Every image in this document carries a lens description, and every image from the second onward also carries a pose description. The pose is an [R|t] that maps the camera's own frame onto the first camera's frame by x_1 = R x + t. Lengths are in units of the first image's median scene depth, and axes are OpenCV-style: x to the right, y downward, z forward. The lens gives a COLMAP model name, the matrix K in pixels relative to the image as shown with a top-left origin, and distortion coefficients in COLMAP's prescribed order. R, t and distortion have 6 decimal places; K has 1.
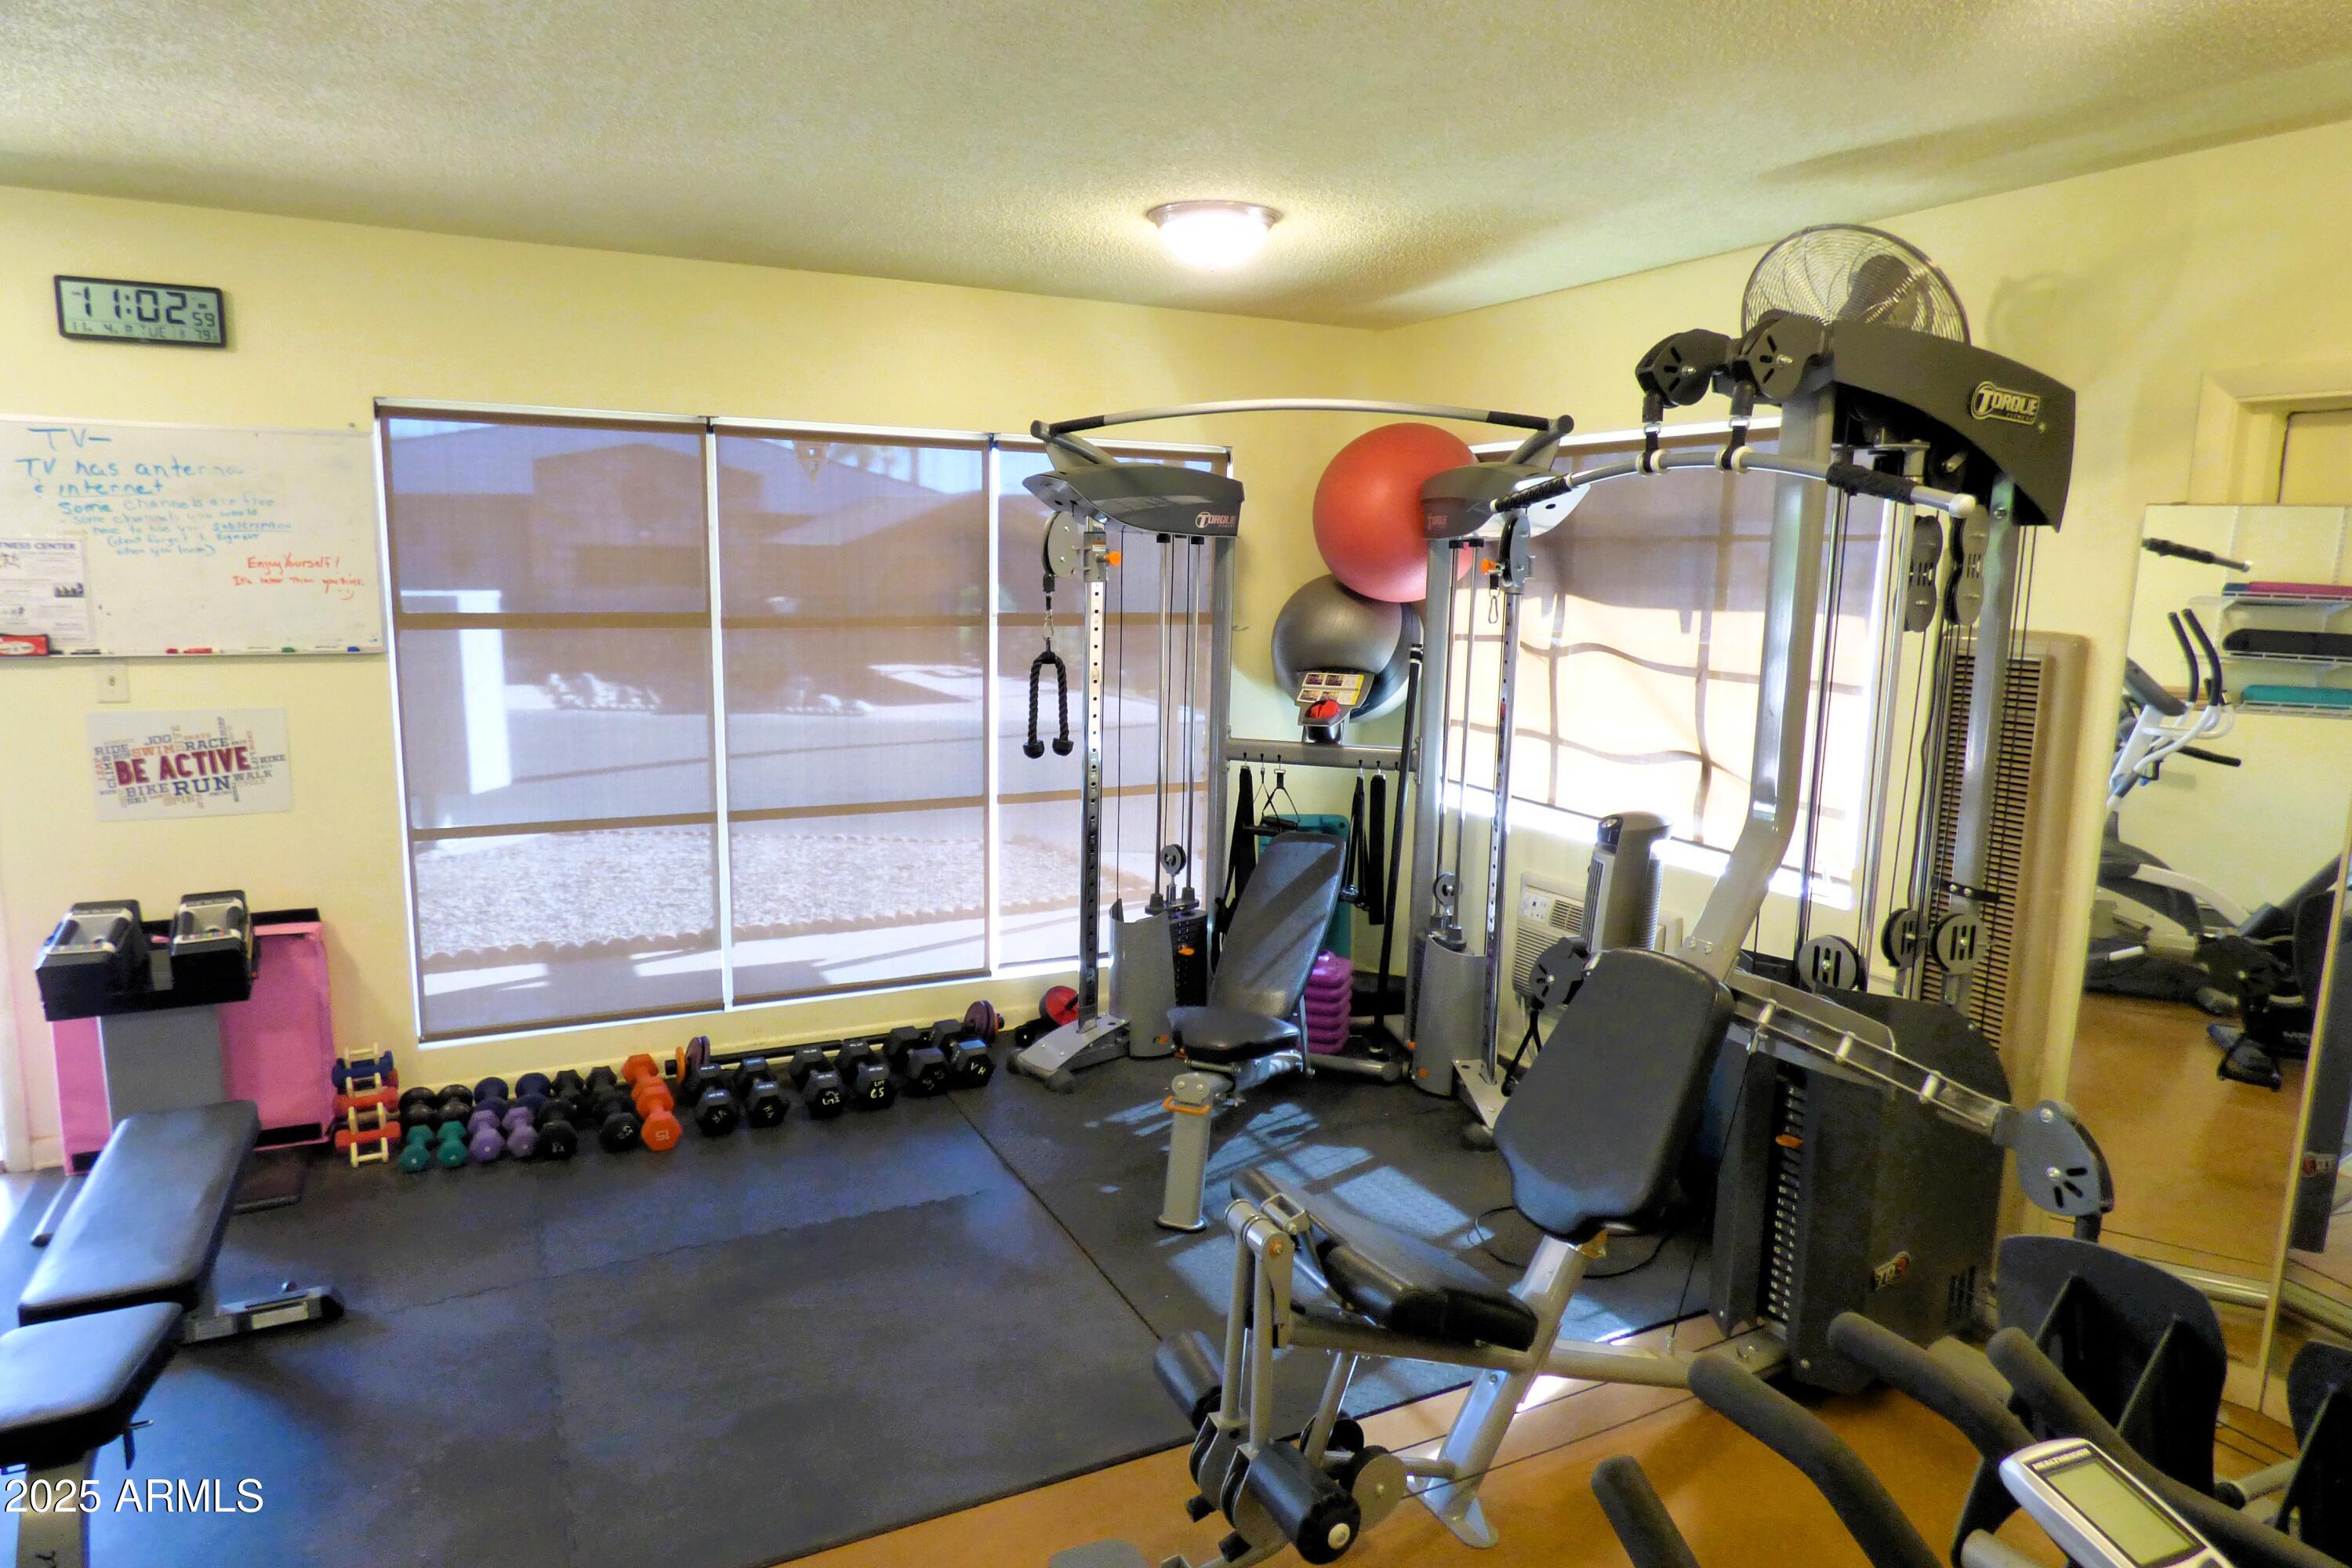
lens RADIAL K [[1448.1, 0, 1171.0], [0, 1448.1, 783.0], [0, 0, 1]] dist [-0.003108, -0.012206]
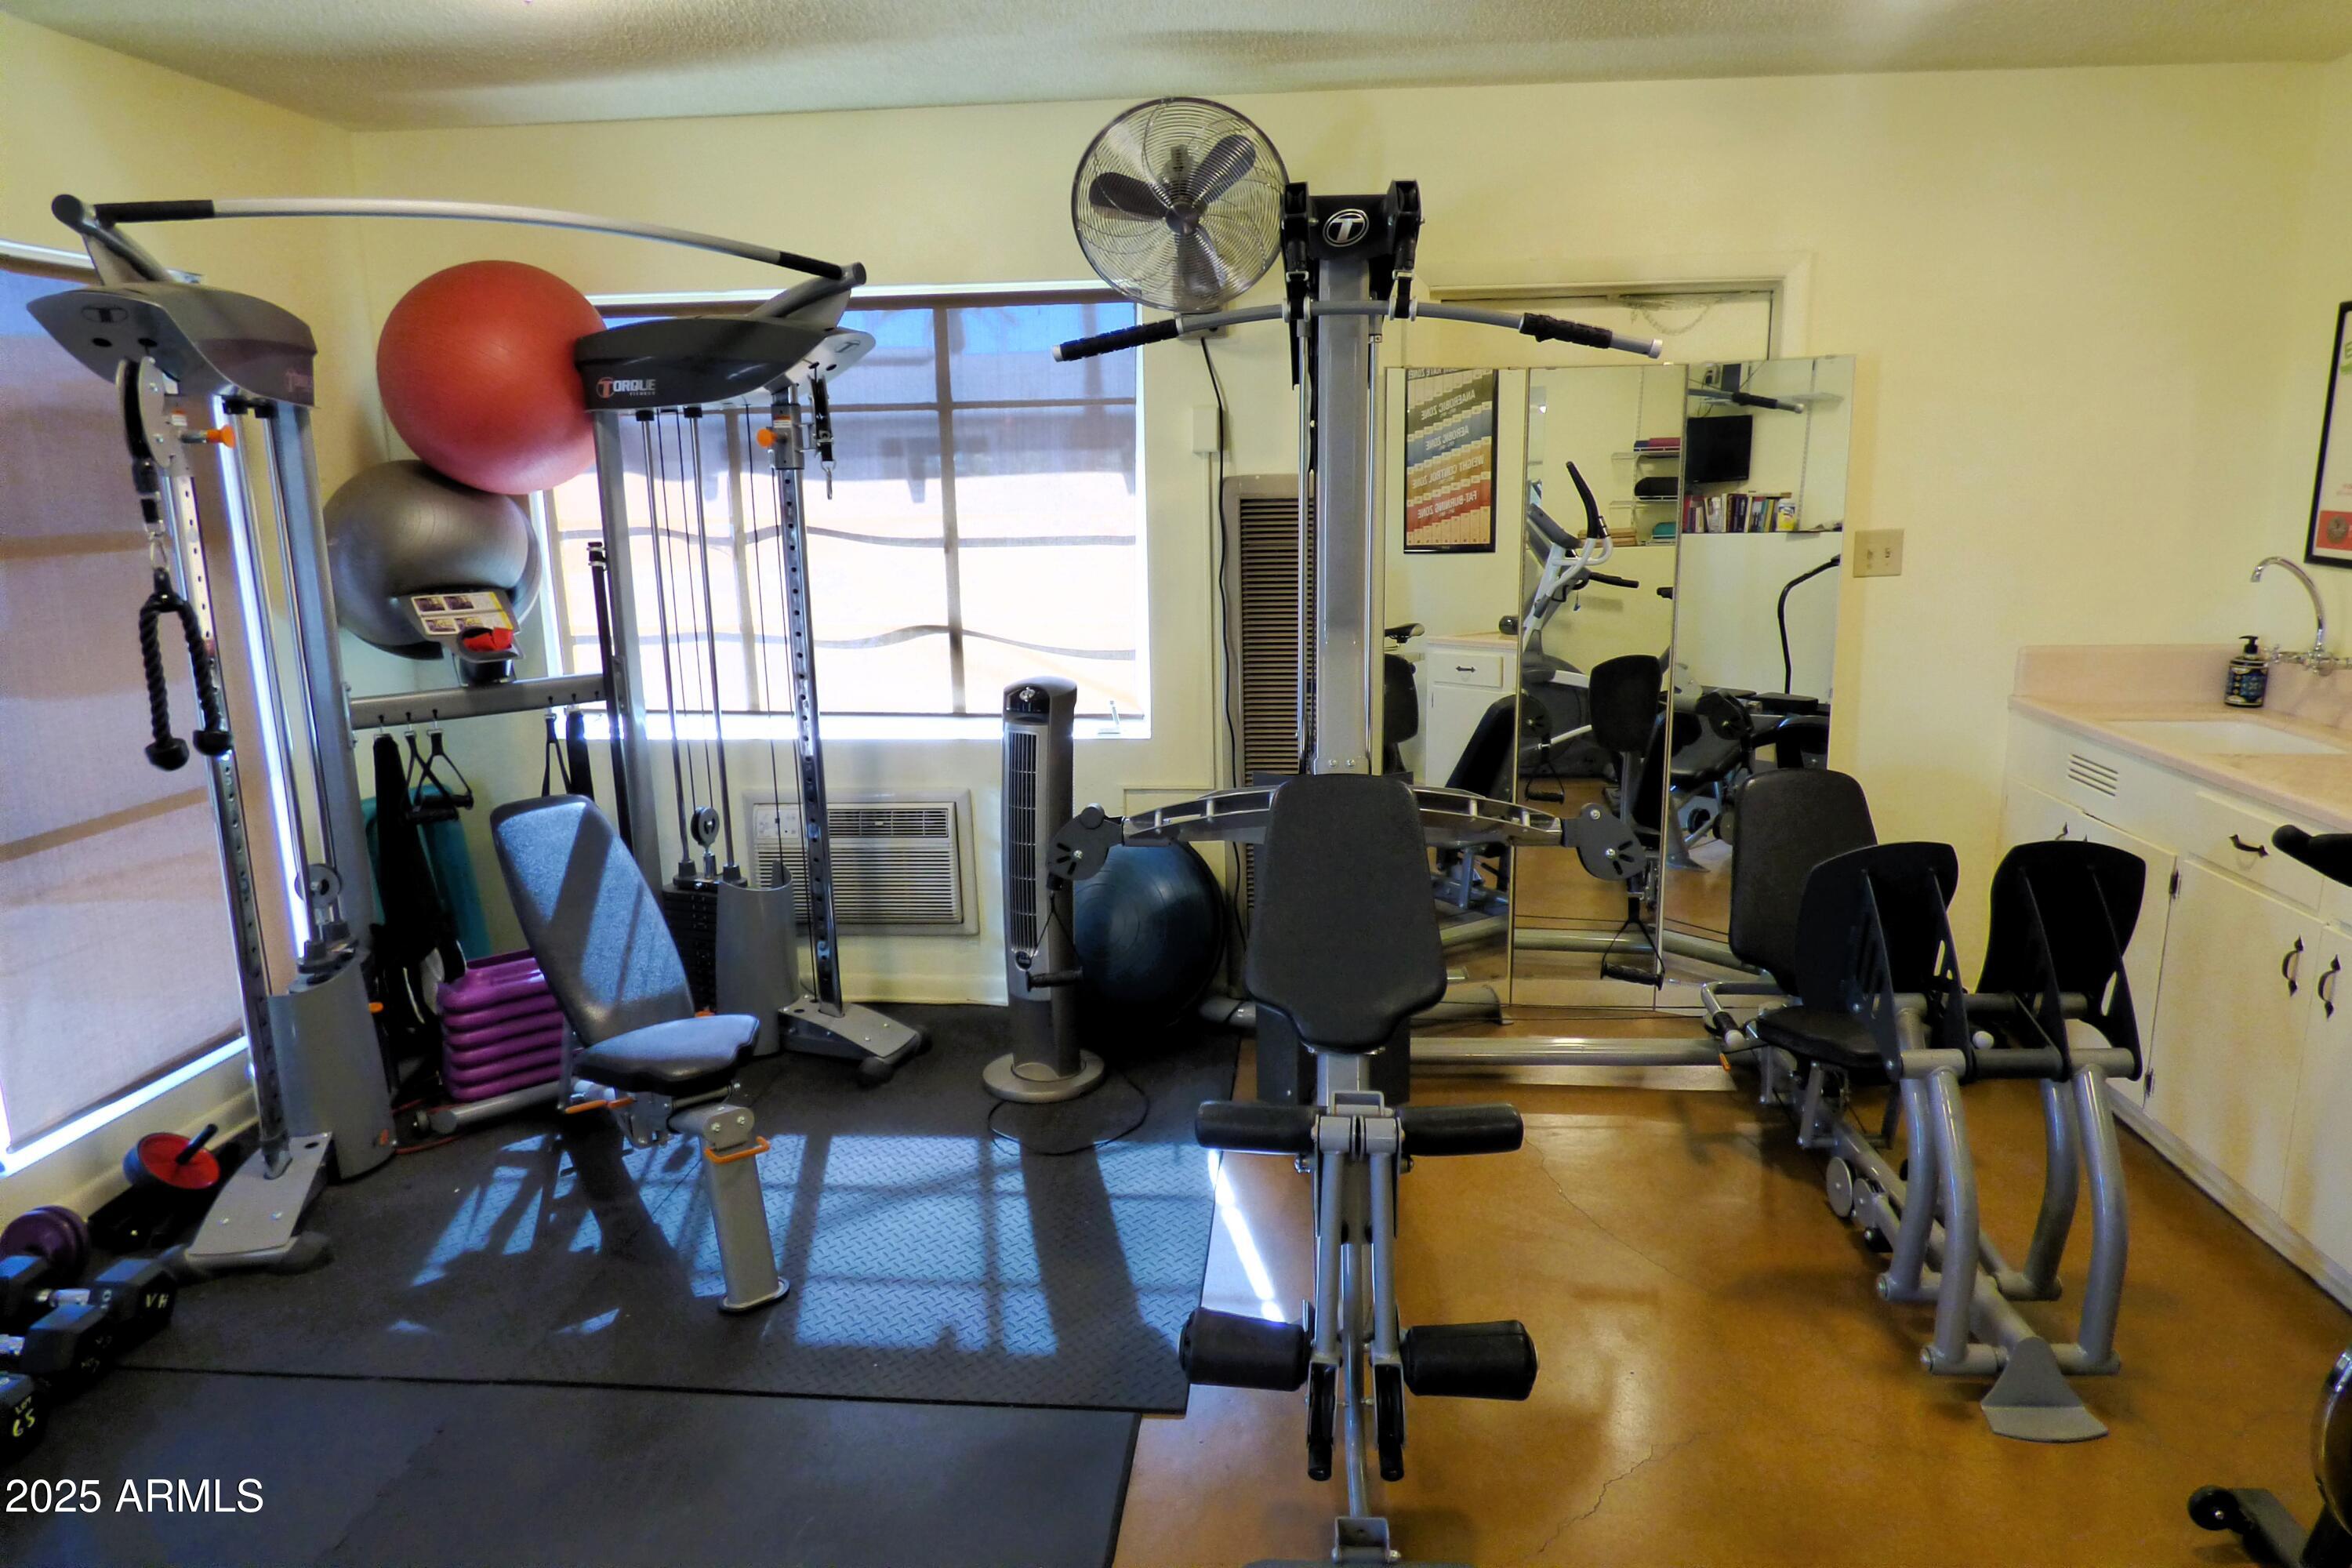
lens RADIAL K [[1448.1, 0, 1182.6], [0, 1448.1, 785.5], [0, 0, 1]] dist [-0.003108, -0.012206]
pose [[0.502640, -0.210452, 0.838489, -0.387867], [0.159661, 0.975830, 0.149213, -0.033182], [-0.849624, 0.058874, 0.524092, 0.324787]]
